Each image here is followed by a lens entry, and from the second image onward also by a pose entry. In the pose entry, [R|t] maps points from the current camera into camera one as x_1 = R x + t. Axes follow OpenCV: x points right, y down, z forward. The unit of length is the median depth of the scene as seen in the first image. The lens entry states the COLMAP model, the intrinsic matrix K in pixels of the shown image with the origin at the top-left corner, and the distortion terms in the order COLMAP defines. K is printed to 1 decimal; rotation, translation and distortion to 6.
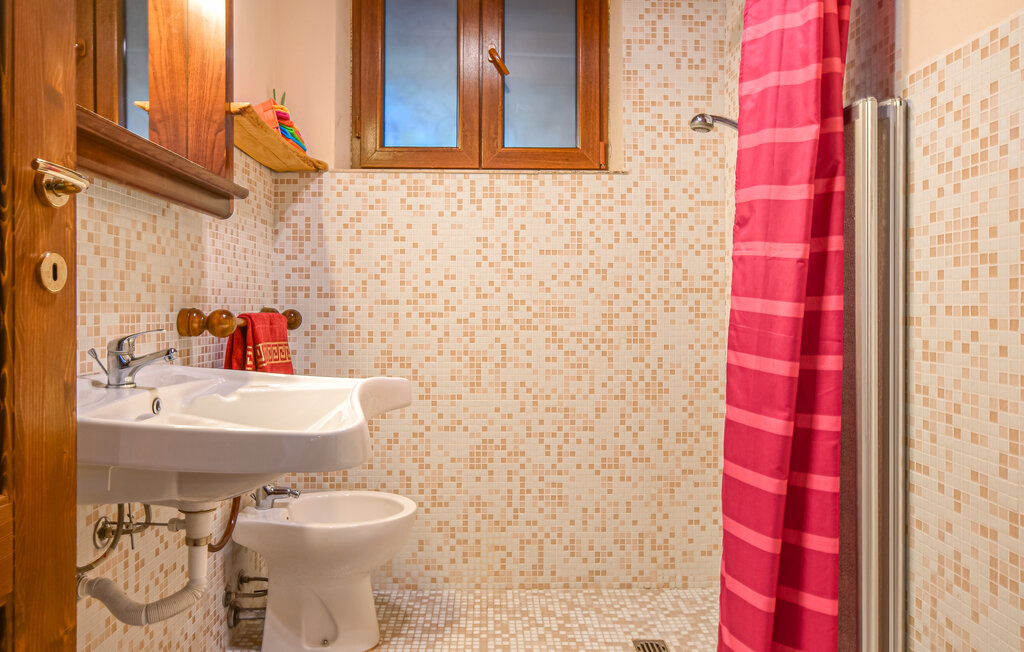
lens RADIAL K [[627.3, 0, 512.7], [0, 627.3, 322.6], [0, 0, 1]] dist [0.006735, 0.001235]
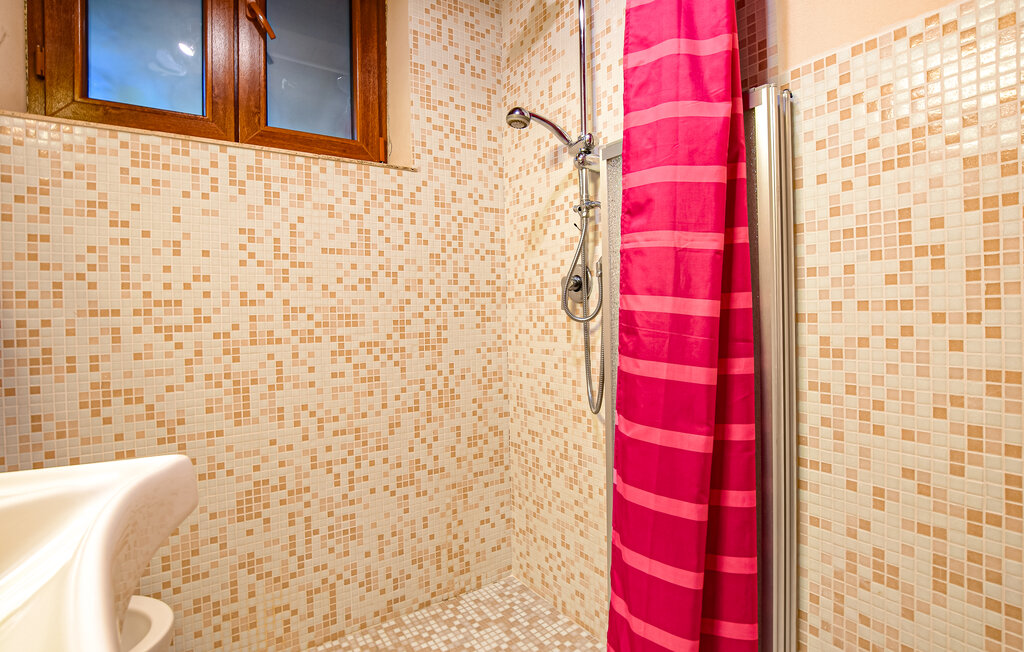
lens RADIAL K [[500.4, 0, 511.7], [0, 500.4, 318.1], [0, 0, 1]] dist [-0.025413, 0.002651]
pose [[0.862169, -0.027376, 0.505880, -0.080160], [0.035548, 0.999347, -0.006504, -0.006945], [-0.505371, 0.023591, 0.862579, 0.288576]]
